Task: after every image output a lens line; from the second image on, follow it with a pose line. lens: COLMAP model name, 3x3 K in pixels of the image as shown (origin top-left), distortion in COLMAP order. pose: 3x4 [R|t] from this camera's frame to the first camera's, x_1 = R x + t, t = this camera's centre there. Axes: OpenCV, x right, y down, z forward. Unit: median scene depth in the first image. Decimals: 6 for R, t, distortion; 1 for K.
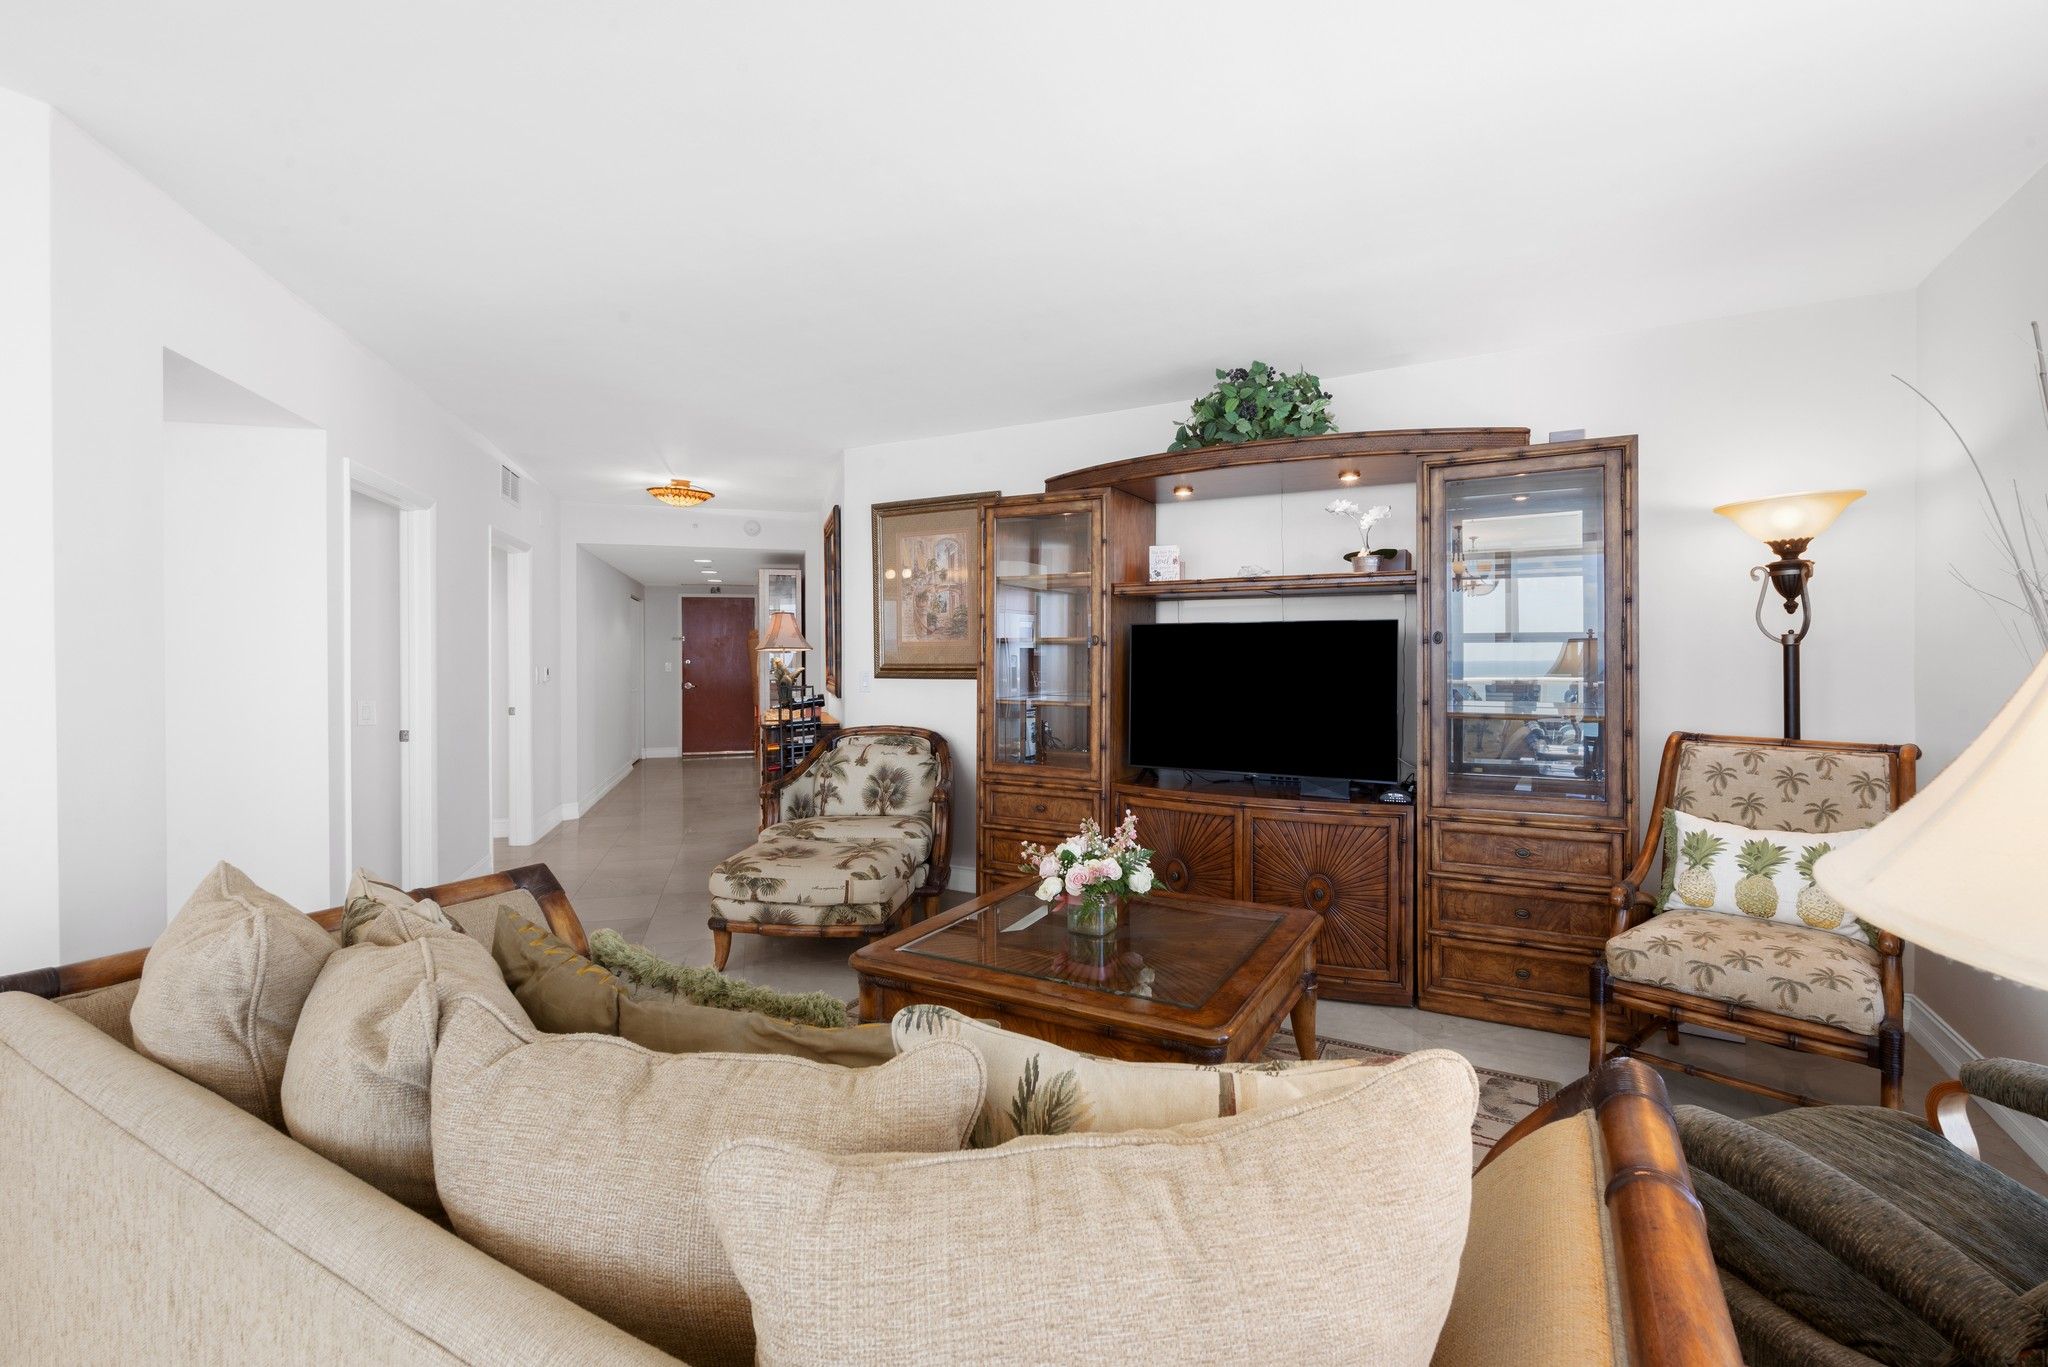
lens RADIAL K [[902.8, 0, 1024.6], [0, 902.8, 653.8], [0, 0, 1]] dist [-0.001087, -0.000115]
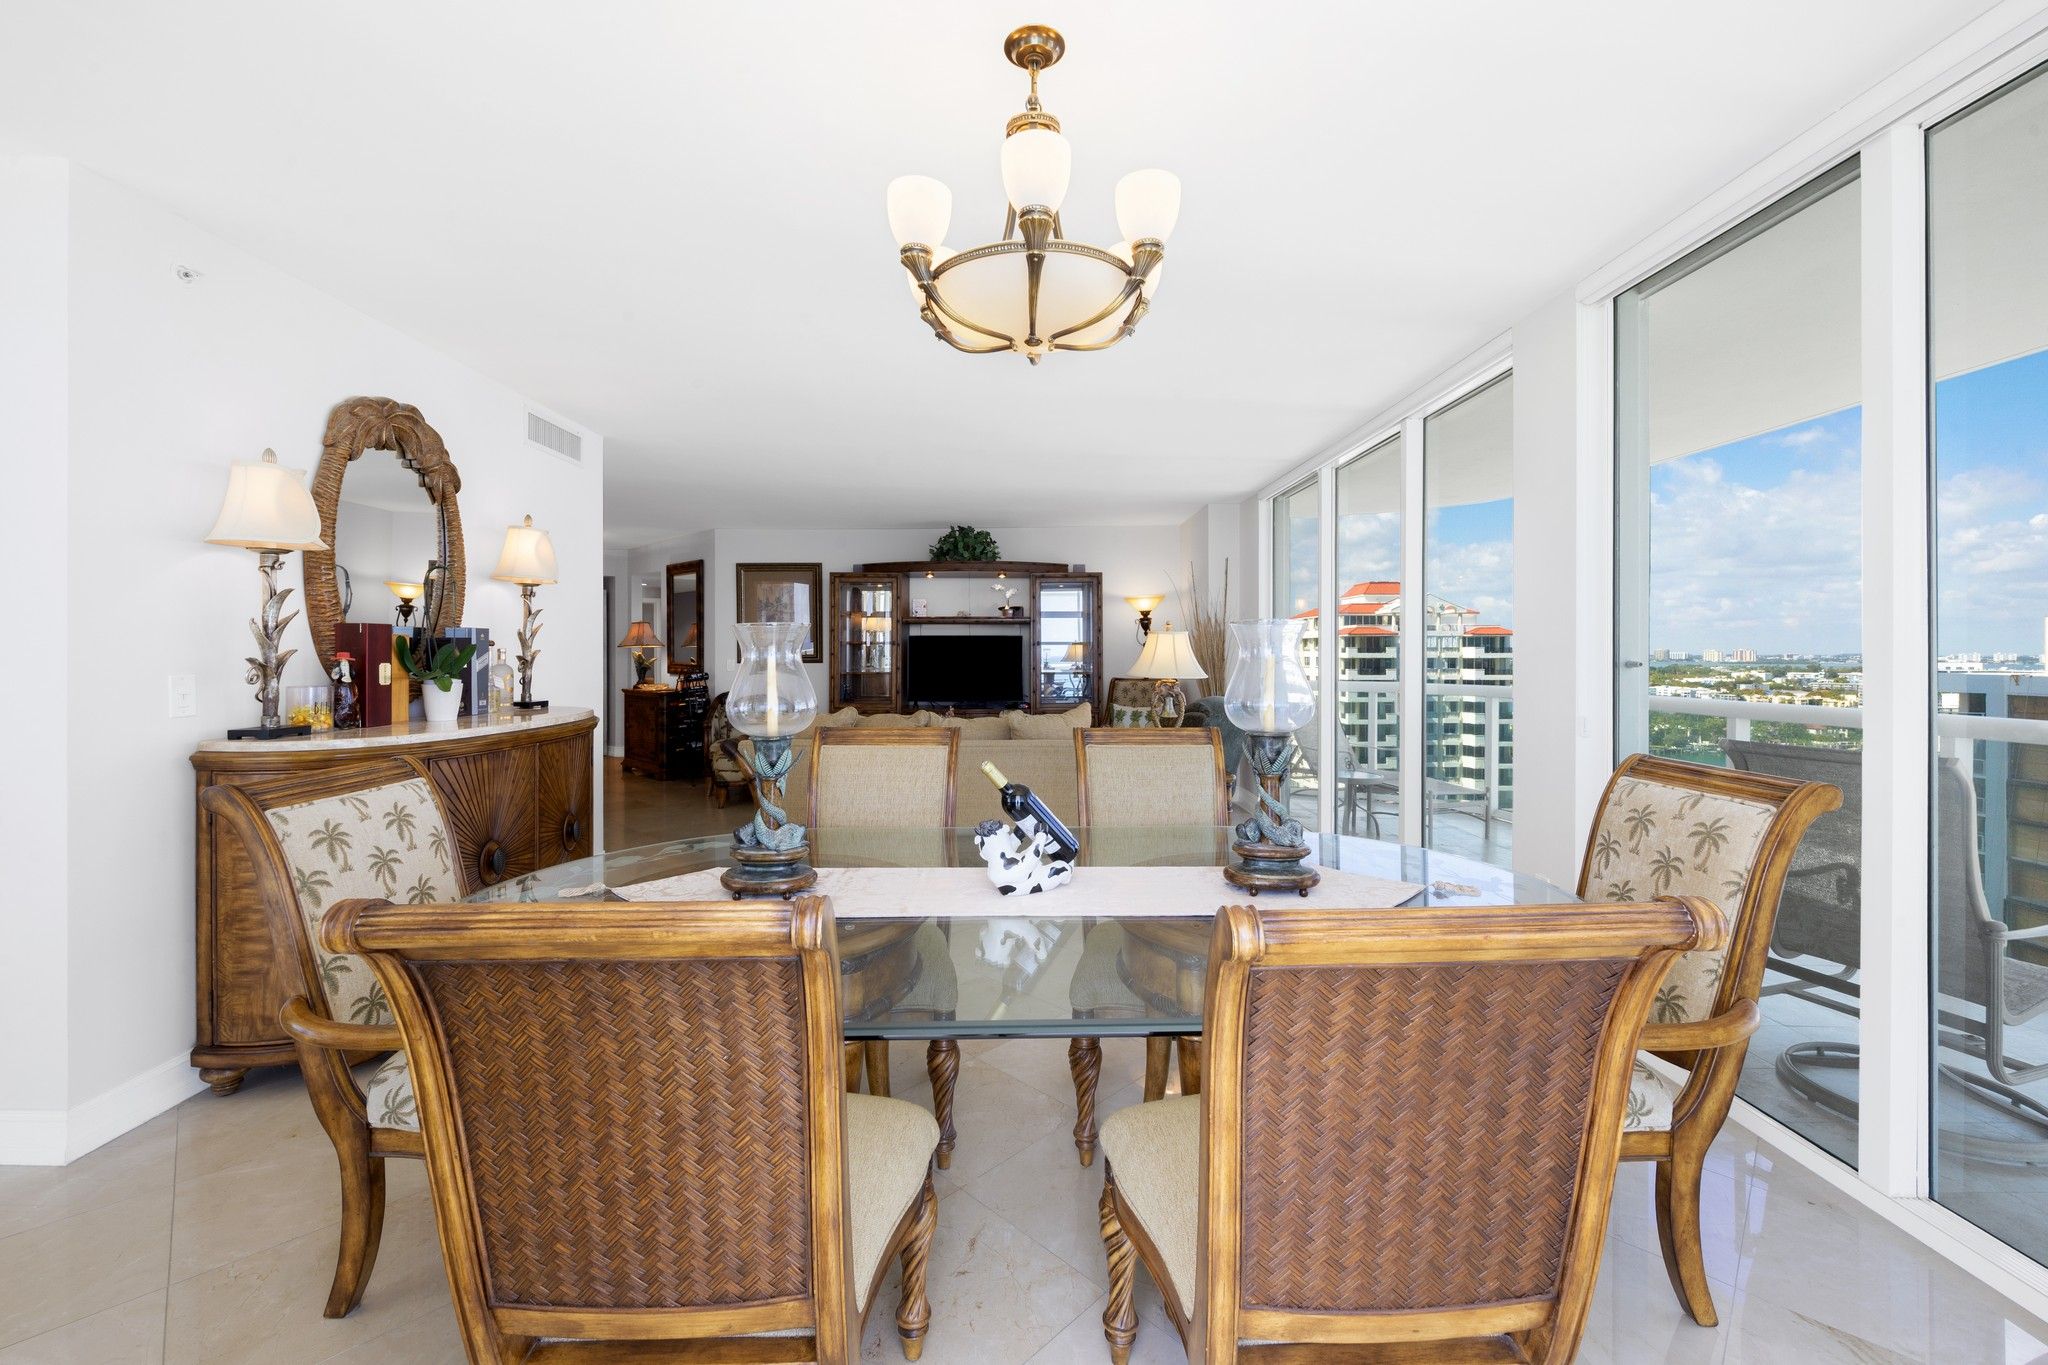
lens RADIAL K [[840.5, 0, 1025.8], [0, 840.5, 653.8], [0, 0, 1]] dist [0.000513, -0.000025]
pose [[0.864755, 0.001825, 0.502190, -0.729190], [-0.000591, 0.999996, -0.002616, 0.016575], [-0.502193, 0.001965, 0.864753, -0.991145]]
